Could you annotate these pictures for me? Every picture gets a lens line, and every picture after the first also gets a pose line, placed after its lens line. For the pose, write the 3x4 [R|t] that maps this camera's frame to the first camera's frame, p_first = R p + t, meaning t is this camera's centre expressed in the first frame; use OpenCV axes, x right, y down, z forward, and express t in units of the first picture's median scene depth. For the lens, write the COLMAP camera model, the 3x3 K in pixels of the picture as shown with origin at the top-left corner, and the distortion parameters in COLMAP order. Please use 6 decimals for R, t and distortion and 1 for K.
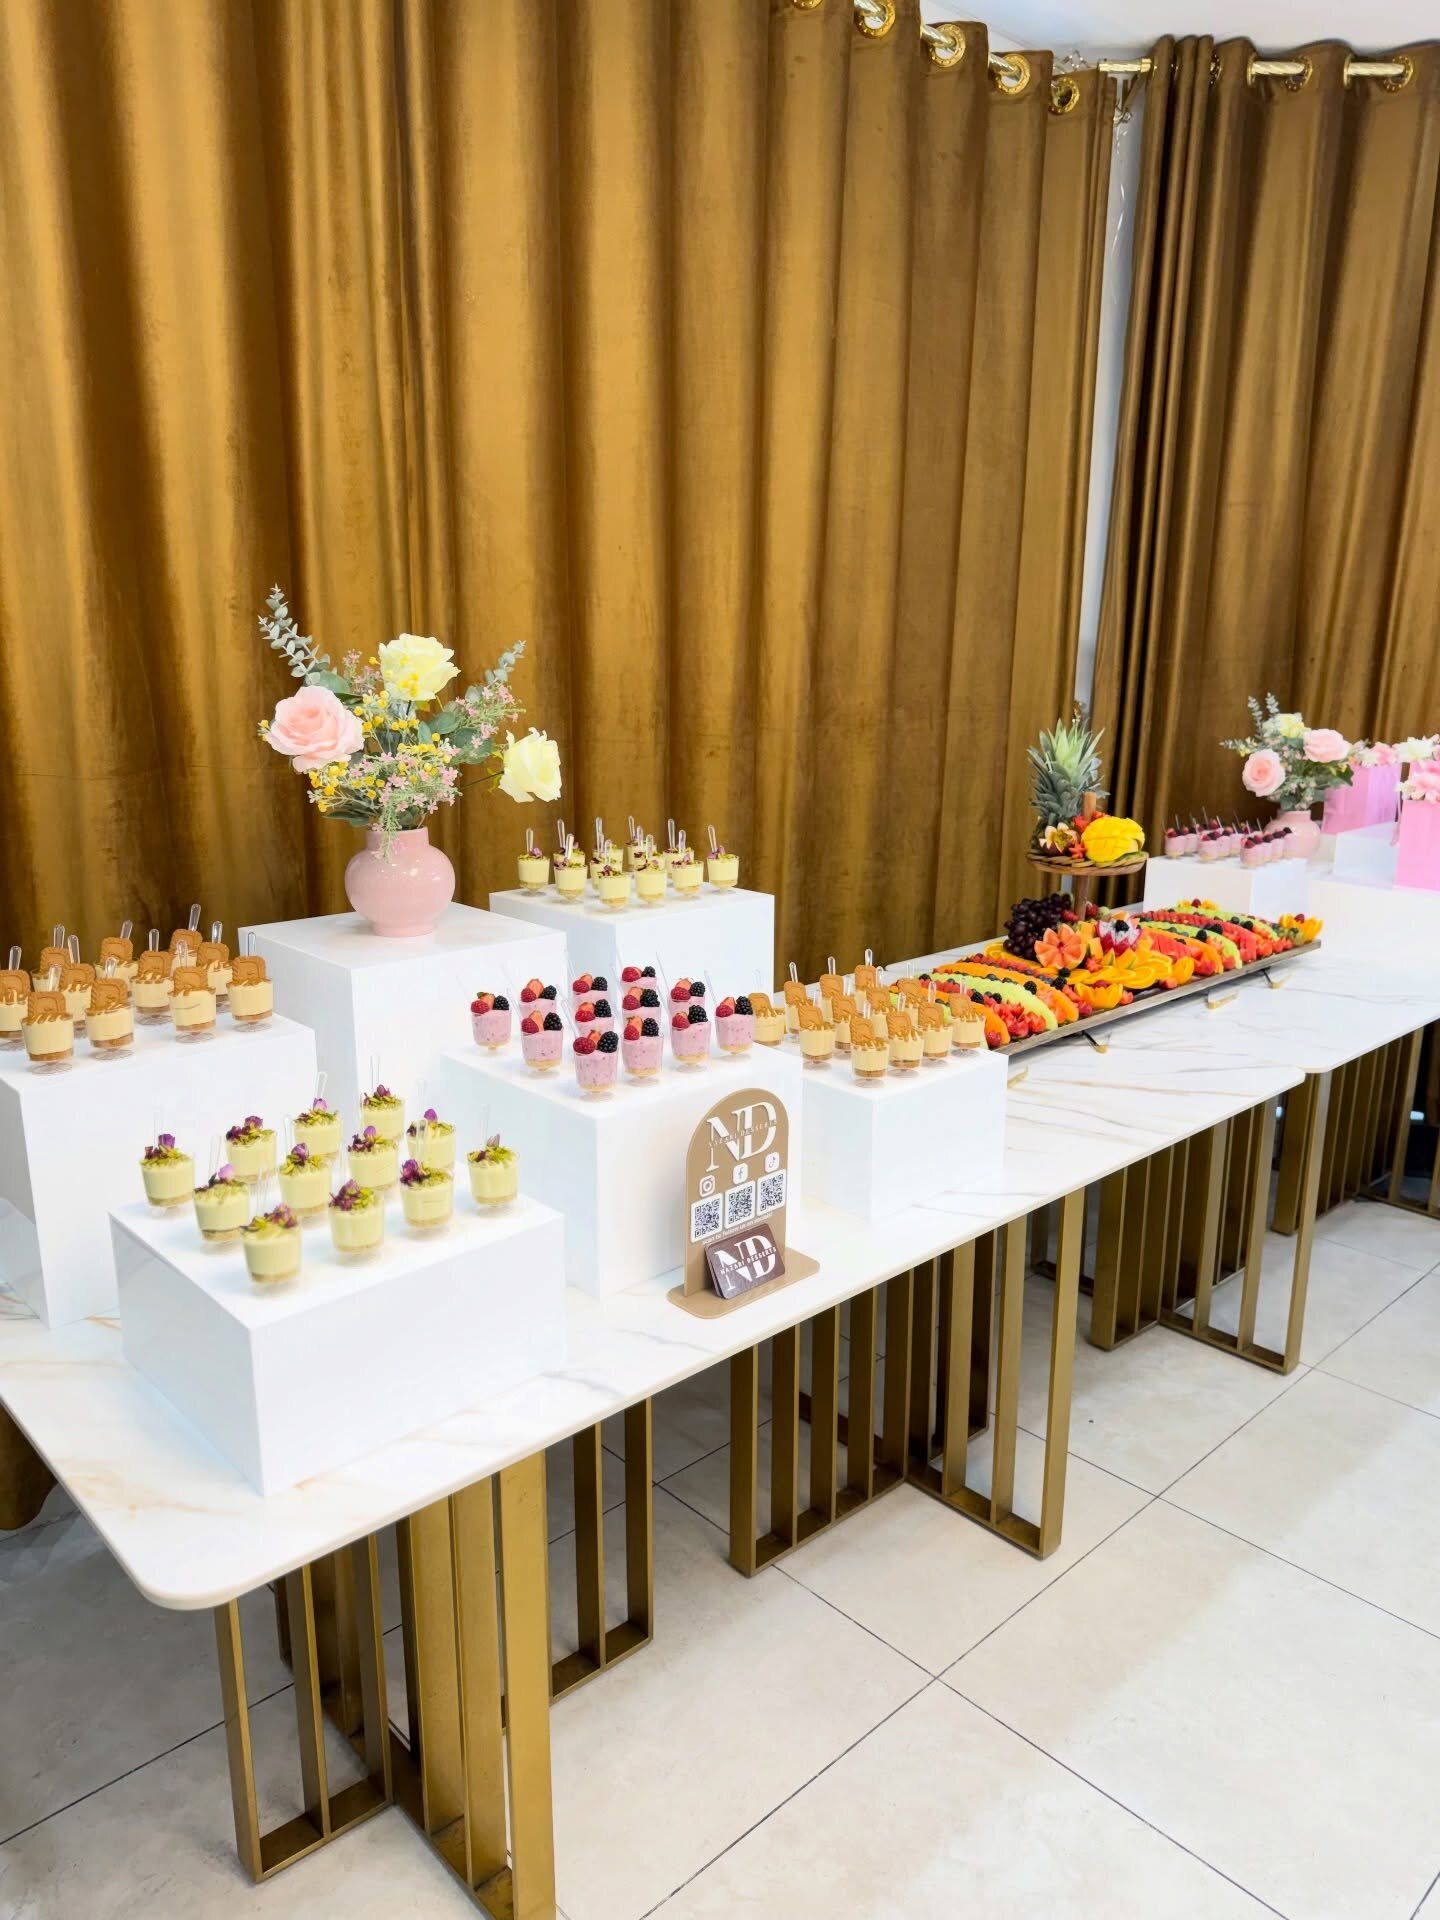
lens RADIAL K [[1361.4, 0, 720.9], [0, 1361.4, 961.6], [0, 0, 1]] dist [0.001907, 0.000029]
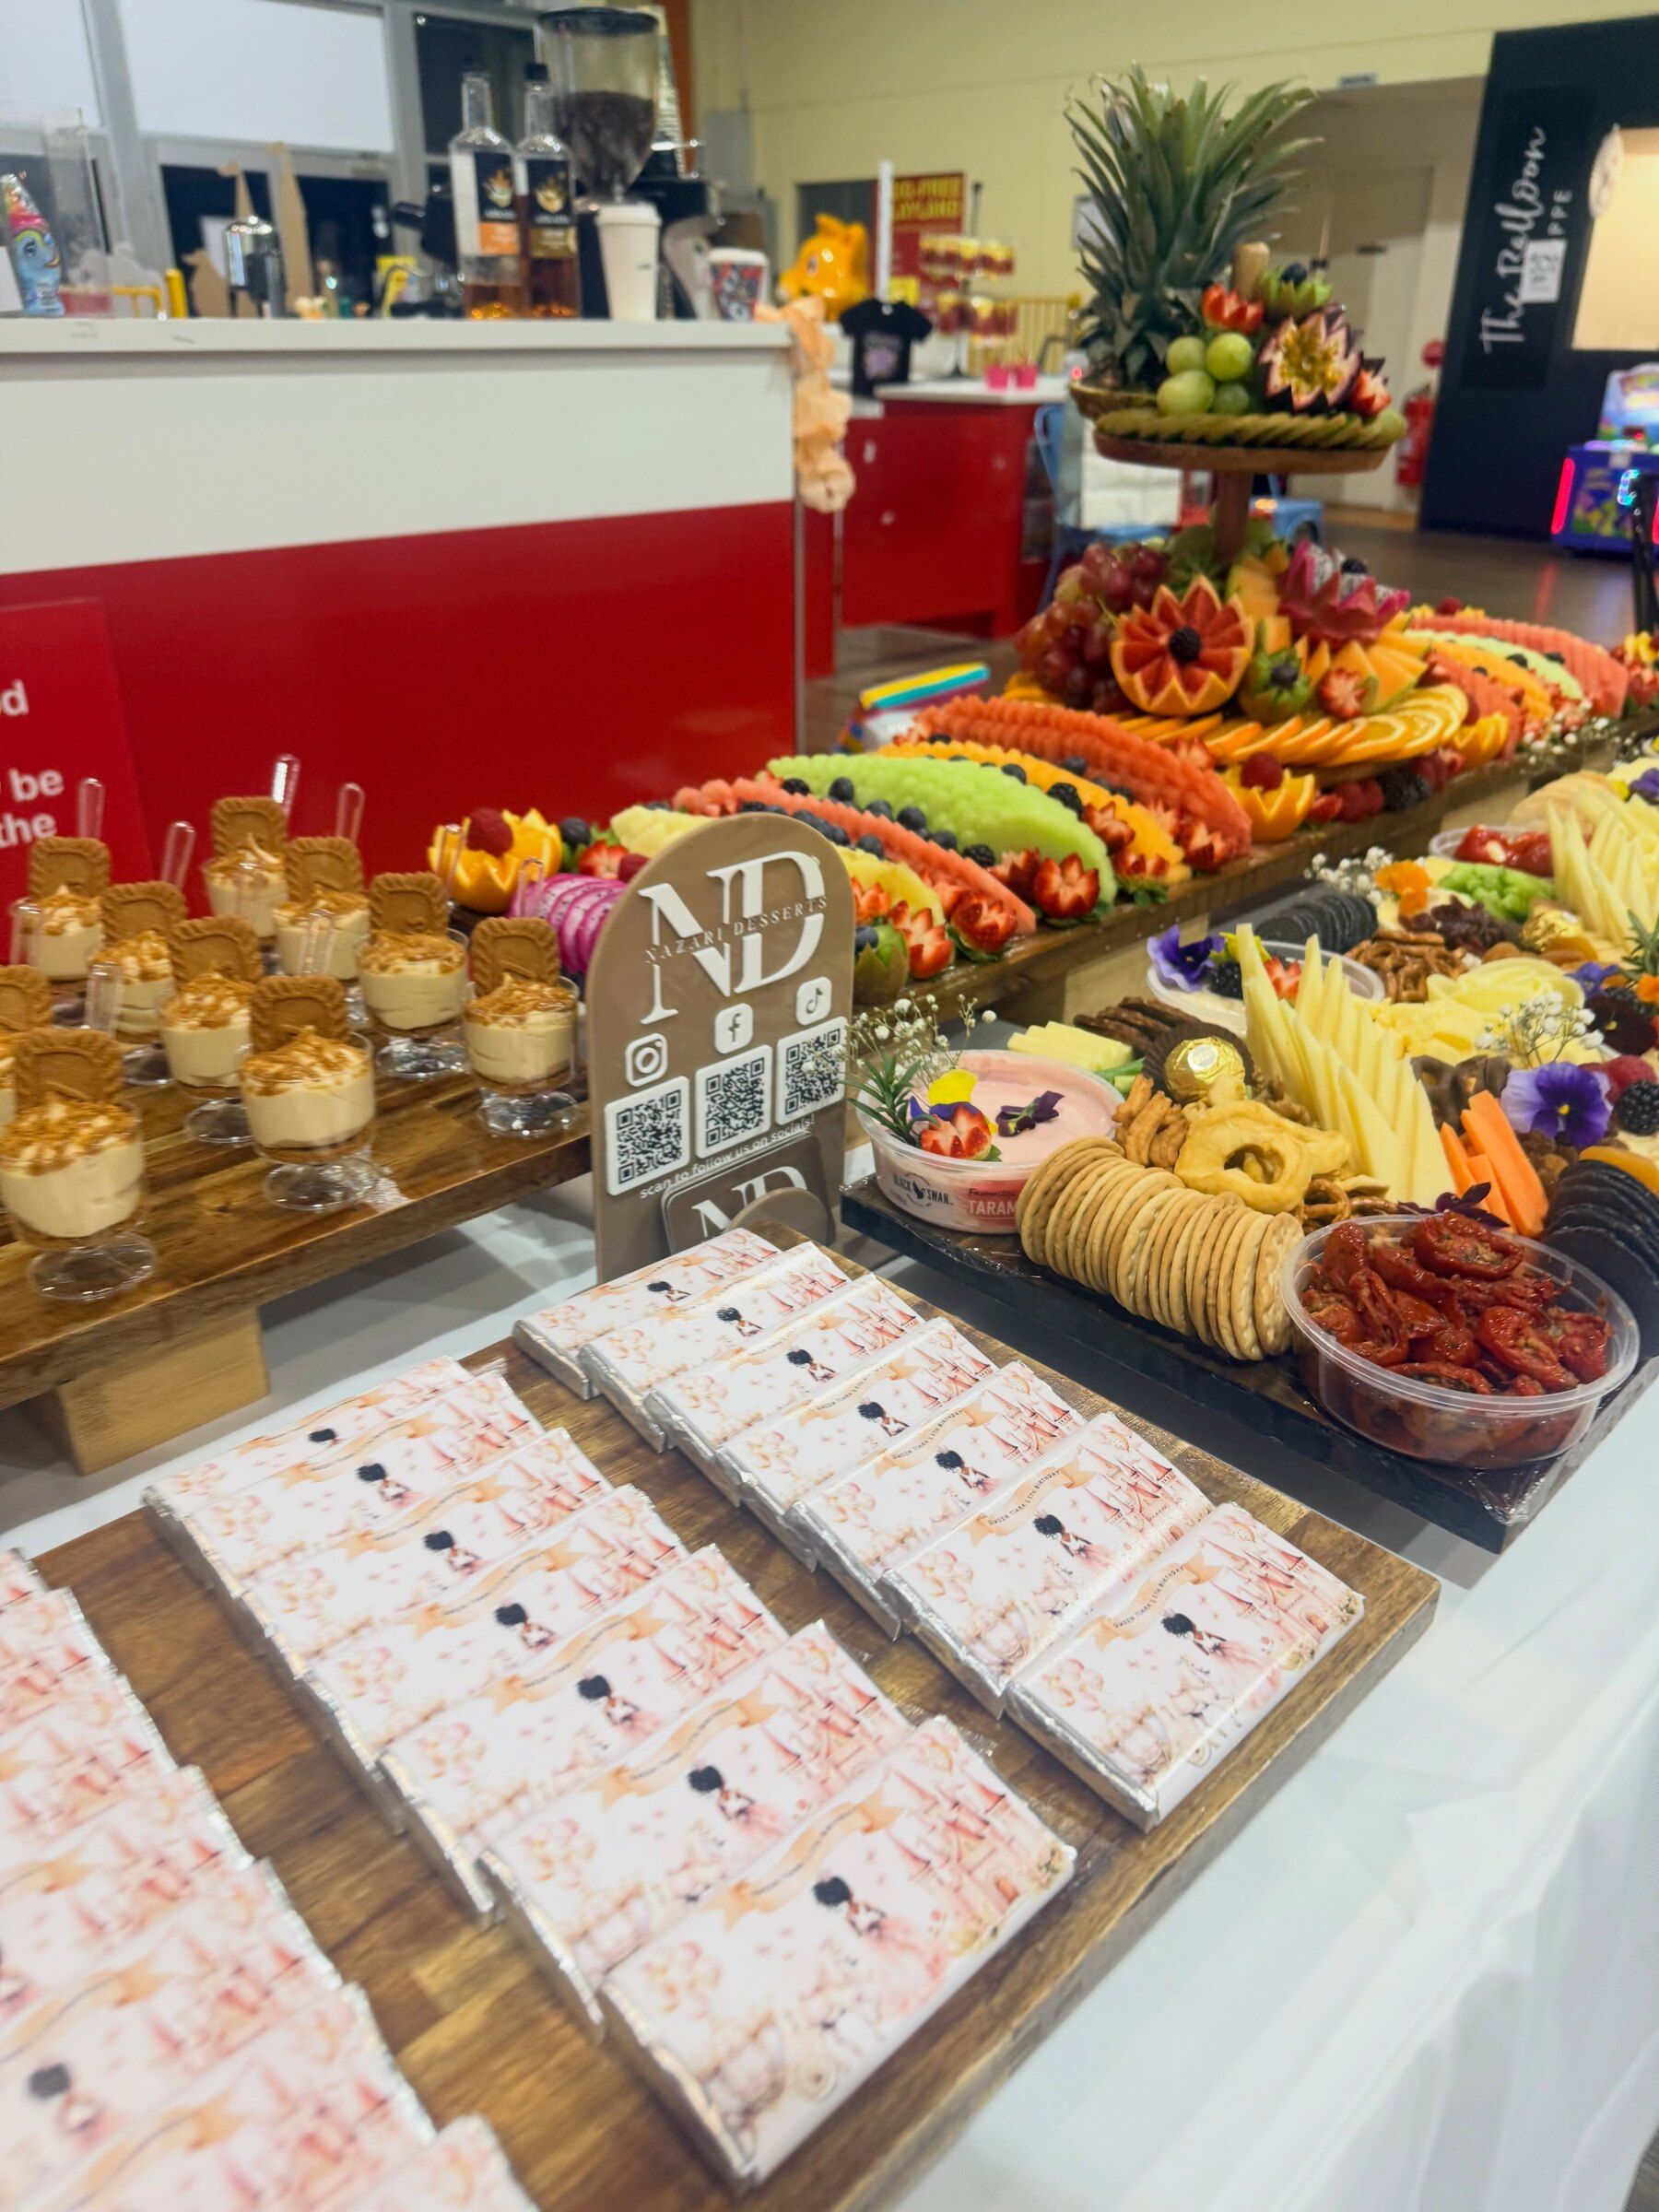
lens RADIAL K [[1568.4, 0, 830.4], [0, 1568.4, 1105.4], [0, 0, 1]] dist [0.001907, 0.000029]
pose [[0.999642, 0.007069, 0.025821, 0.031273], [-0.012596, 0.975273, 0.220646, 0.074819], [-0.023623, -0.220892, 0.975012, 0.539349]]
